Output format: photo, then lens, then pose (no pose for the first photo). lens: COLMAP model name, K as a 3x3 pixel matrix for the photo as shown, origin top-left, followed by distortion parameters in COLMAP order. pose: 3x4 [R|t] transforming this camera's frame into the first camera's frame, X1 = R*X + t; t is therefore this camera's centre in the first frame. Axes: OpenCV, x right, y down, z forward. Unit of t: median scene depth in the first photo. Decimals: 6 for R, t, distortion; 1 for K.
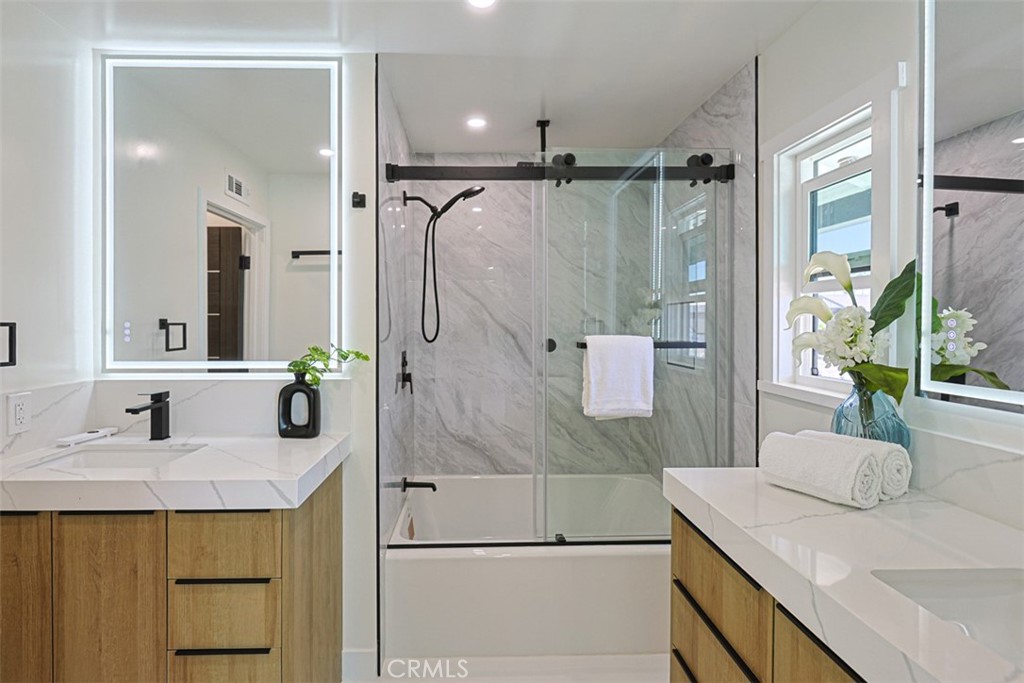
lens RADIAL K [[487.0, 0, 489.9], [0, 487.0, 328.5], [0, 0, 1]] dist [-0.006675, -0.000771]
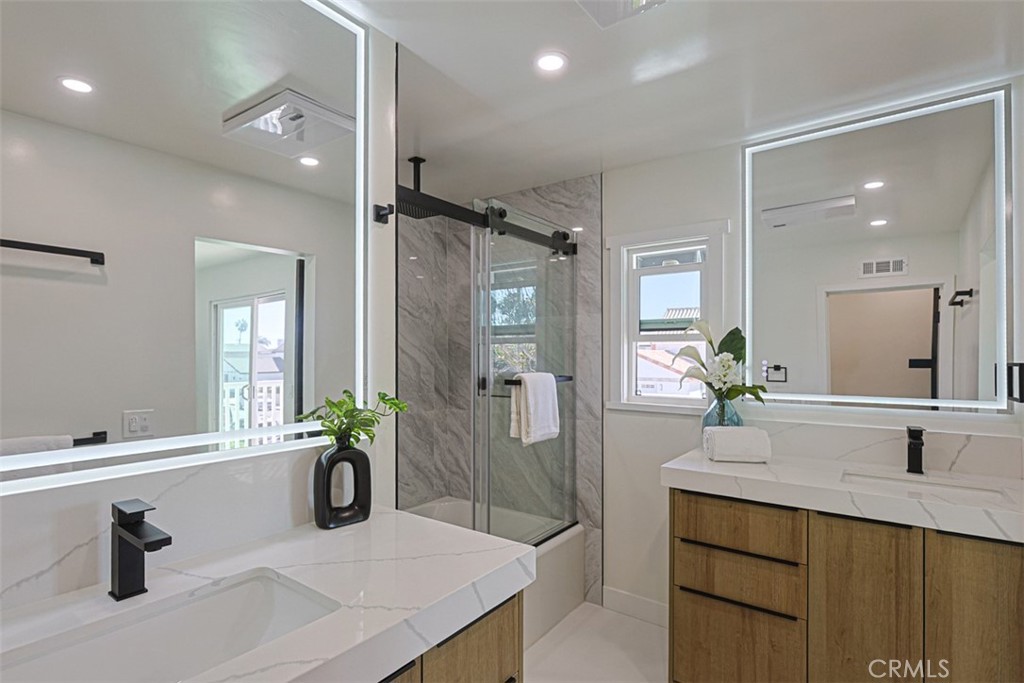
lens RADIAL K [[487.0, 0, 498.9], [0, 487.0, 360.4], [0, 0, 1]] dist [-0.006675, -0.000771]
pose [[0.643119, -0.006883, 0.765736, -0.684711], [0.009226, 0.999957, 0.001239, -0.017099], [-0.765711, 0.006268, 0.643154, 0.298914]]
